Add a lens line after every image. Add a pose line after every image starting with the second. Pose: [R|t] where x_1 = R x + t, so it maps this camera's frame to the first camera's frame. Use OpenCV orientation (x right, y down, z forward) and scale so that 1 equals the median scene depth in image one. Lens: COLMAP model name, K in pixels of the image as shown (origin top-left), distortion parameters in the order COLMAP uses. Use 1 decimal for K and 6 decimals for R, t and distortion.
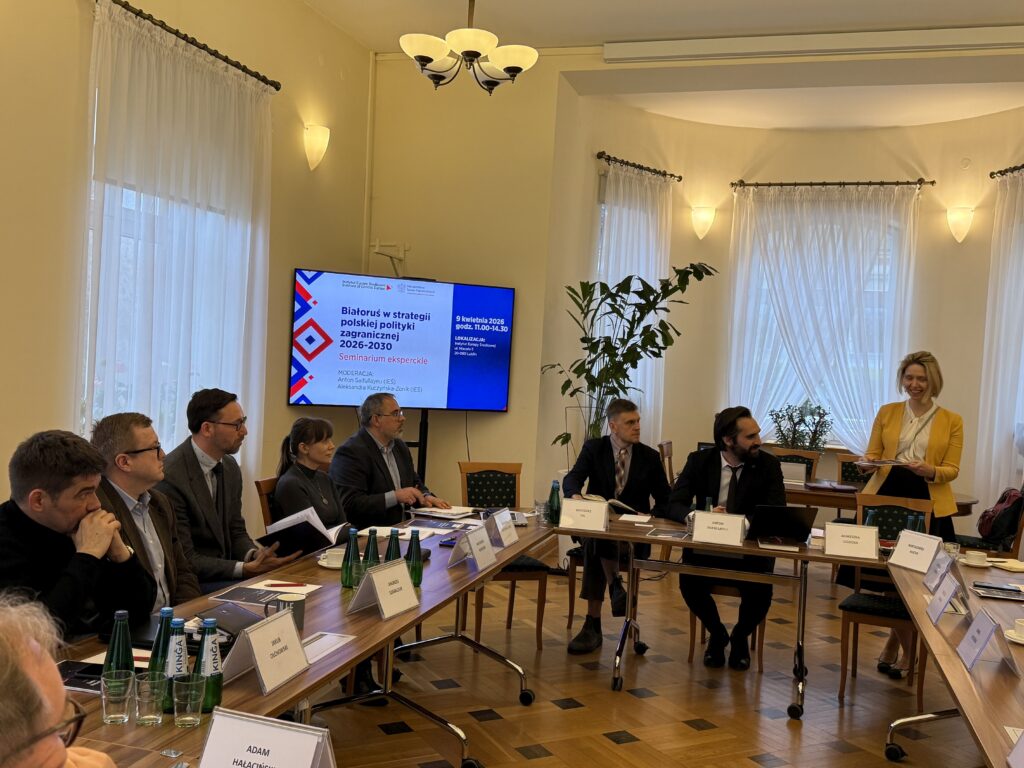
lens RADIAL K [[985.1, 0, 513.5], [0, 985.1, 380.3], [0, 0, 1]] dist [0.076935, 0.000000]
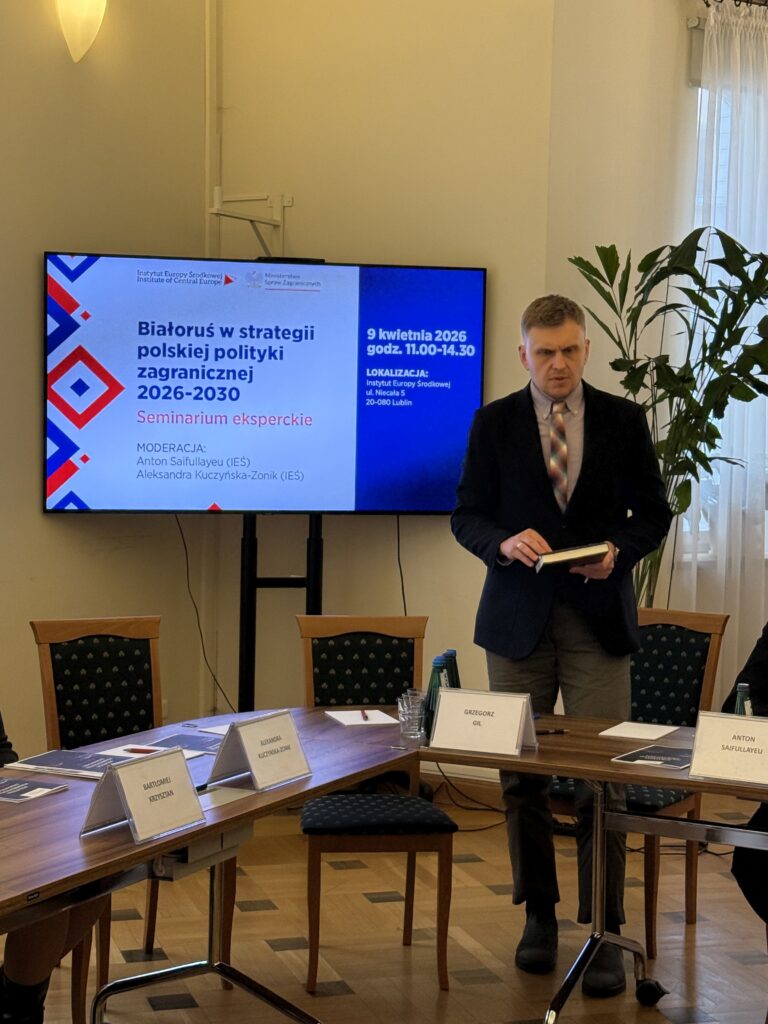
lens RADIAL K [[1825.9, 0, 375.3], [0, 1825.9, 518.3], [0, 0, 1]] dist [0.101751, 0.000000]
pose [[0.978656, -0.026648, -0.203771, 0.141142], [0.033223, 0.999030, 0.028917, 0.005549], [0.202803, -0.035070, 0.978591, 0.074704]]
